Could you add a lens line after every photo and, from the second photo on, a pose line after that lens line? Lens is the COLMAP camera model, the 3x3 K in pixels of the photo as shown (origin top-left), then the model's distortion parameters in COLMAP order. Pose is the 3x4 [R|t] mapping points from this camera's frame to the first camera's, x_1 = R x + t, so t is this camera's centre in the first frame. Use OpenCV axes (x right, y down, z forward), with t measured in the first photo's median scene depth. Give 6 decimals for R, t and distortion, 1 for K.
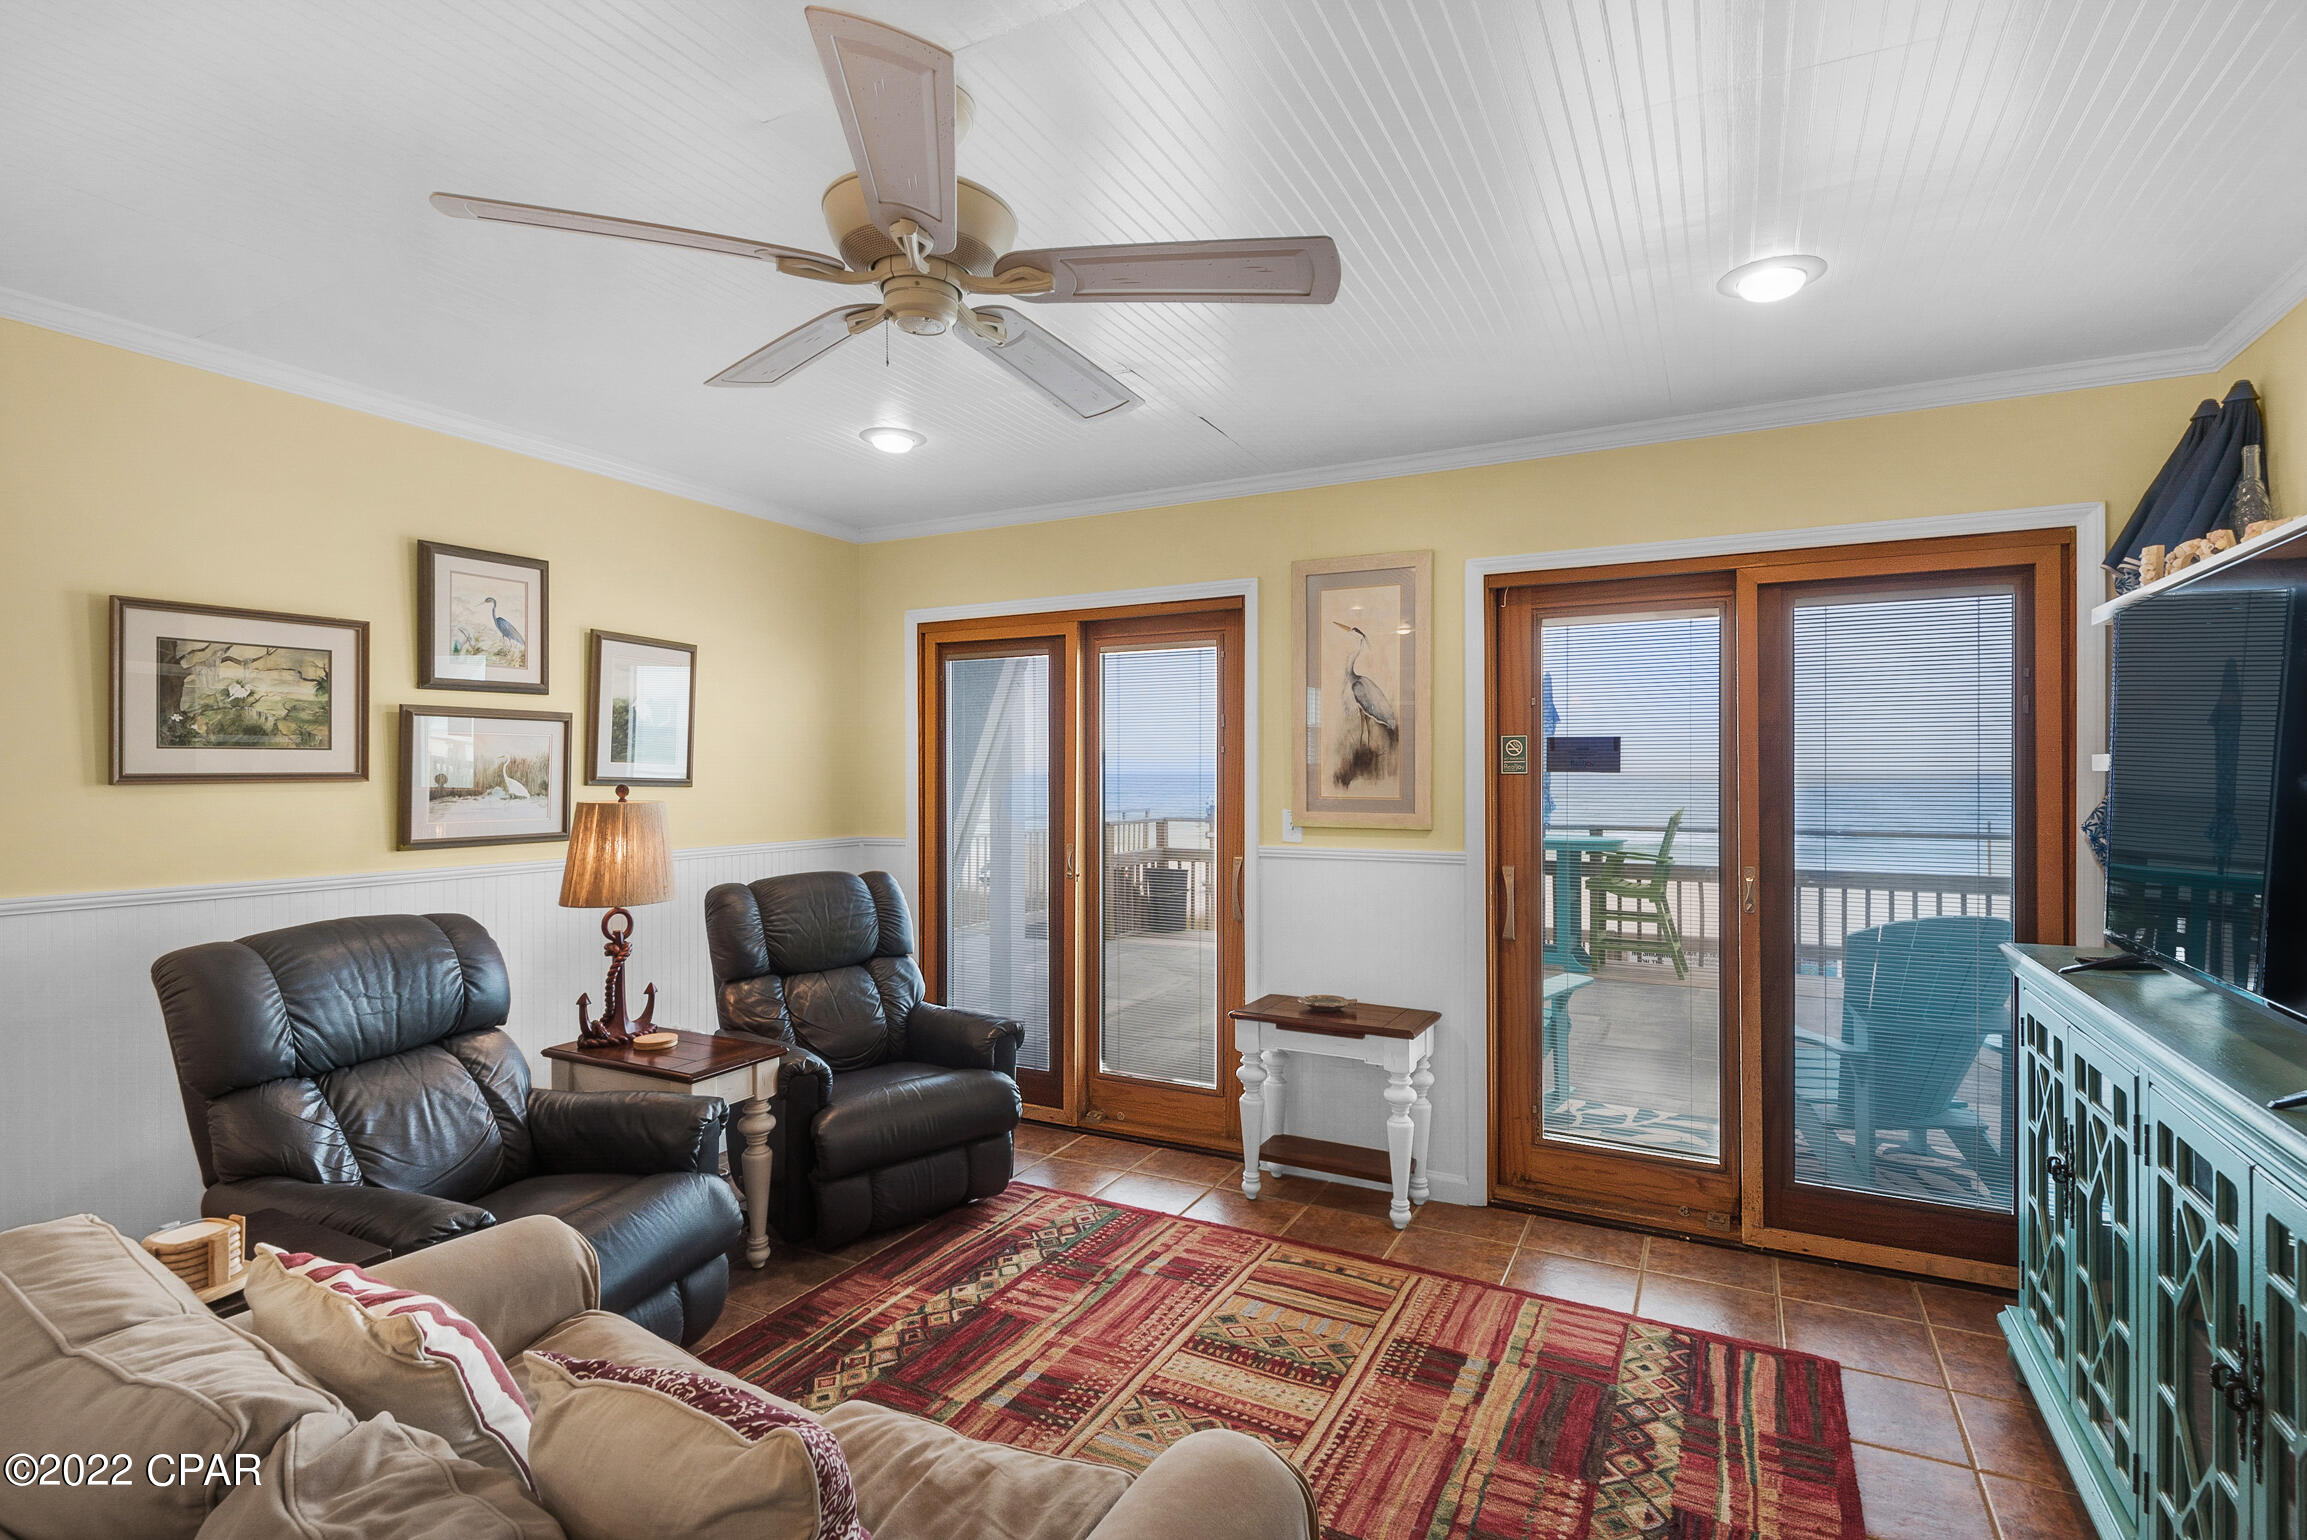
lens RADIAL K [[1110.1, 0, 1140.0], [0, 1110.1, 776.7], [0, 0, 1]] dist [0.032356, -0.000352]
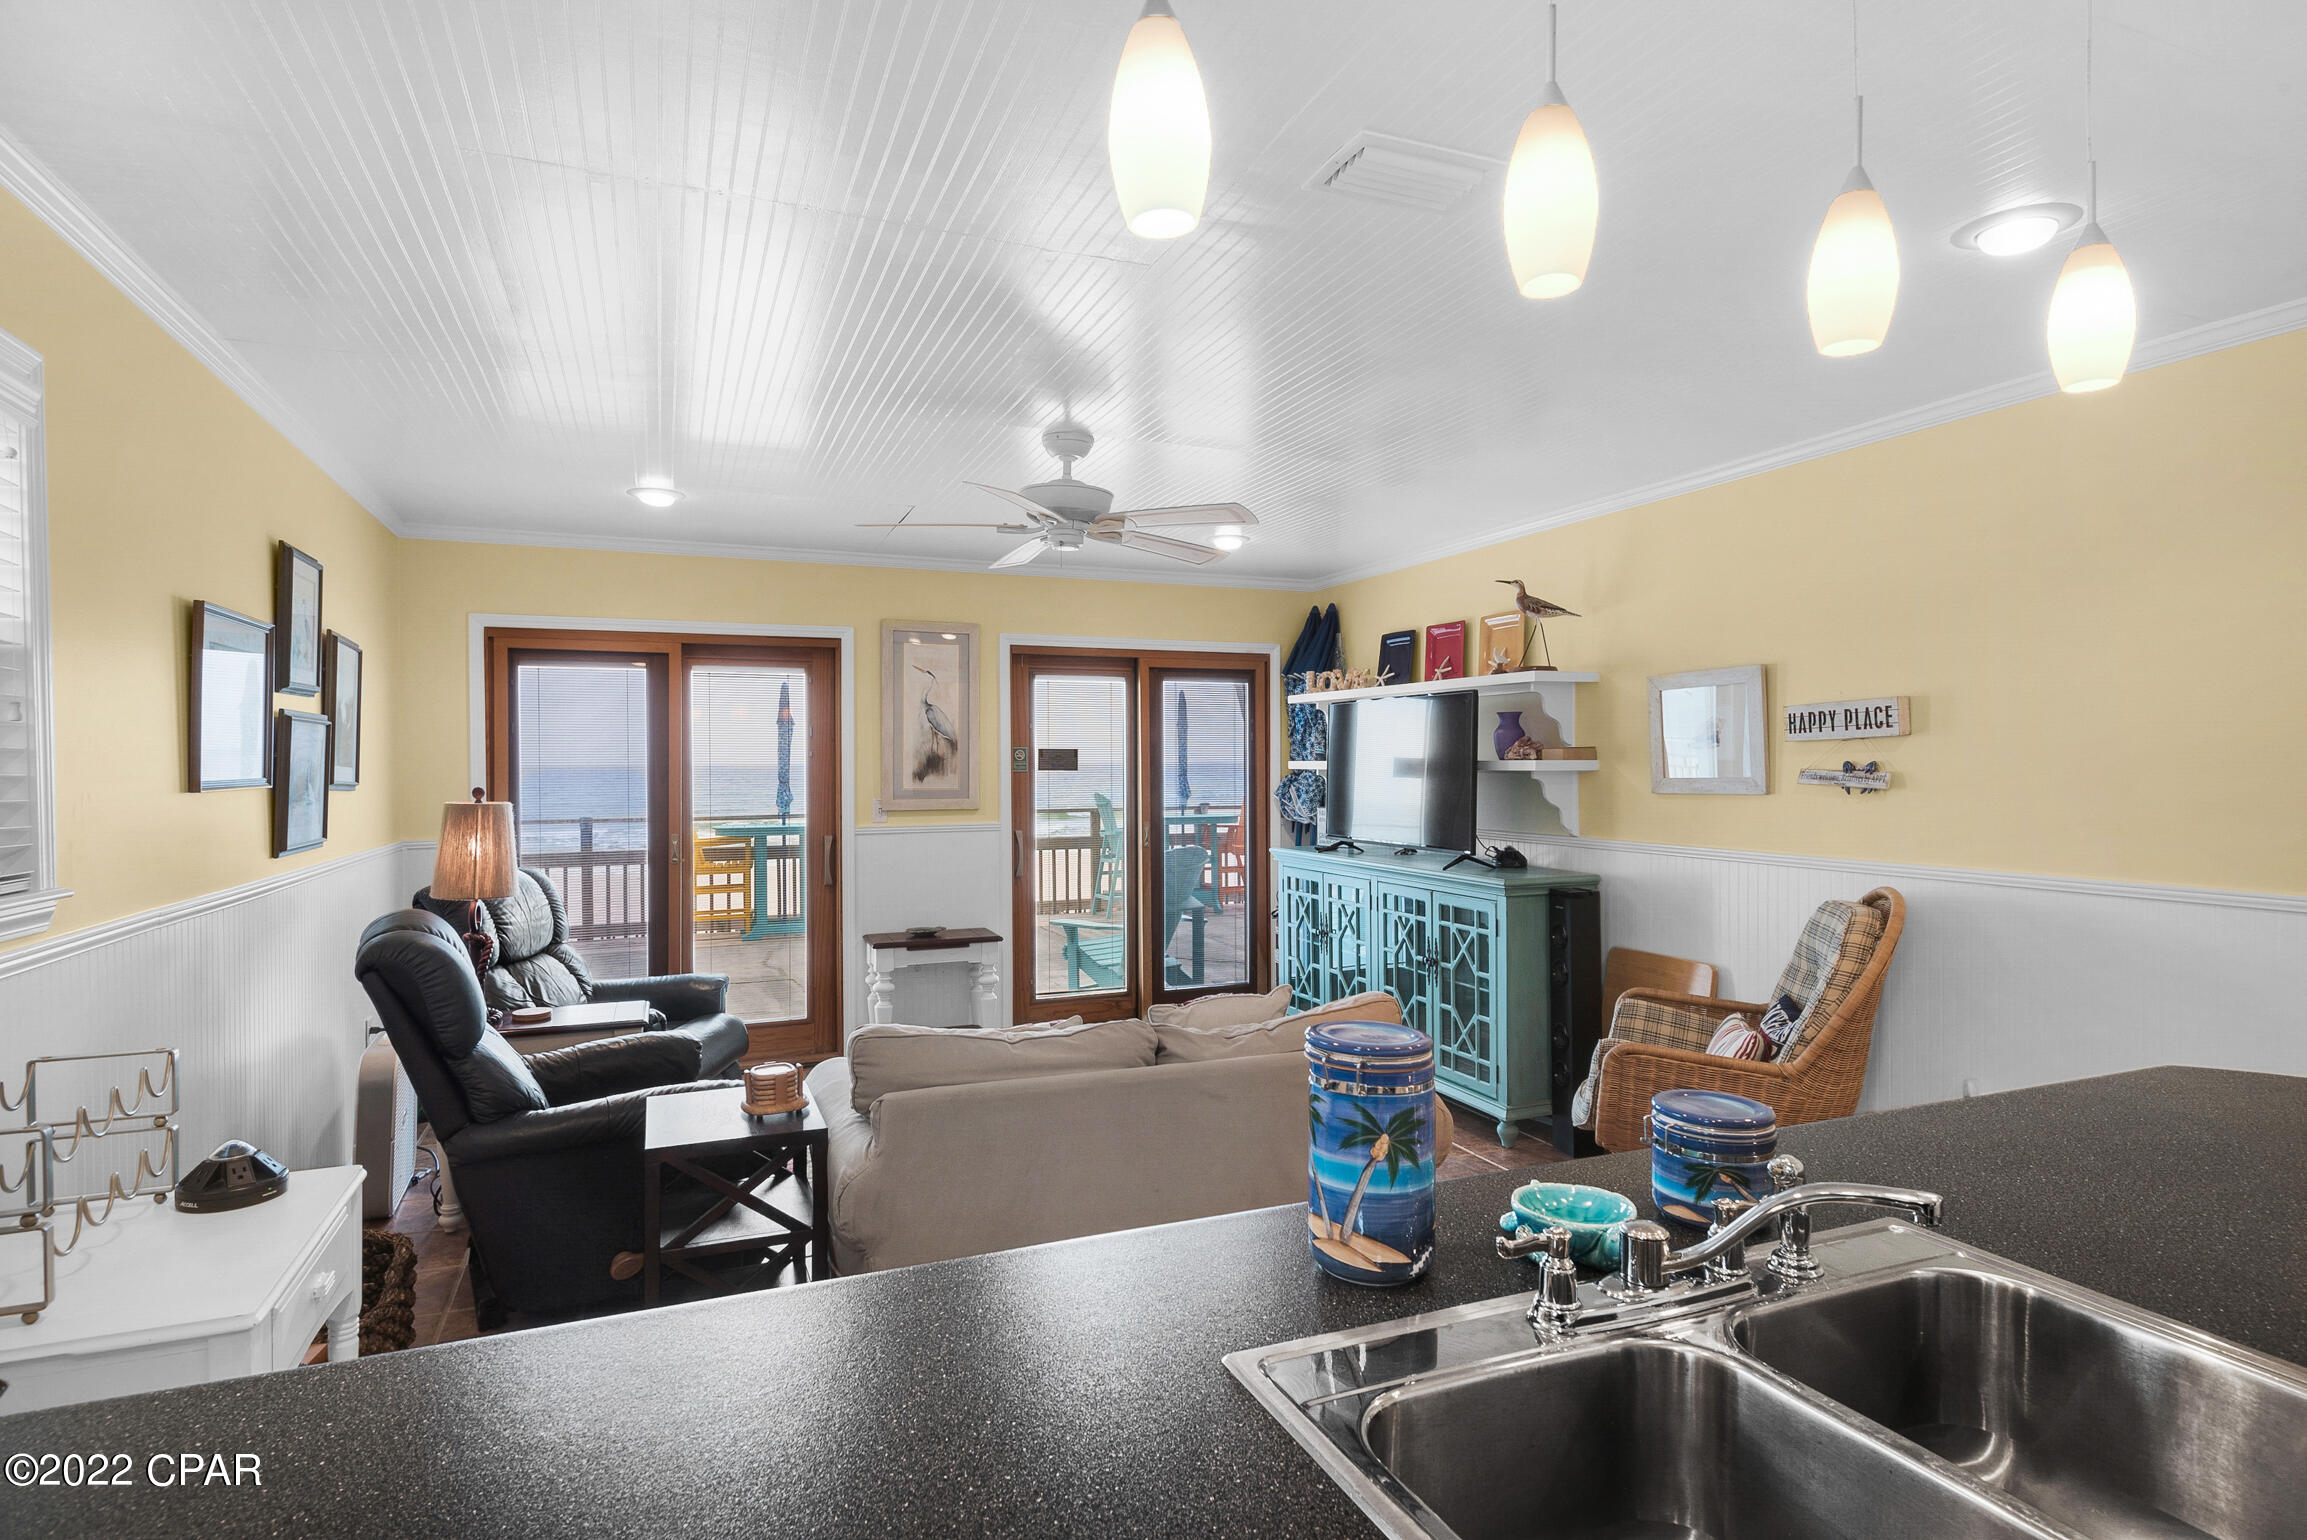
lens RADIAL K [[1348.6, 0, 1110.3], [0, 1348.6, 760.8], [0, 0, 1]] dist [0.328555, -0.000016]
pose [[0.664425, 0.004270, 0.747343, -1.100848], [0.003768, 0.999952, -0.009063, -0.000316], [-0.747345, 0.008838, 0.664377, -0.395571]]
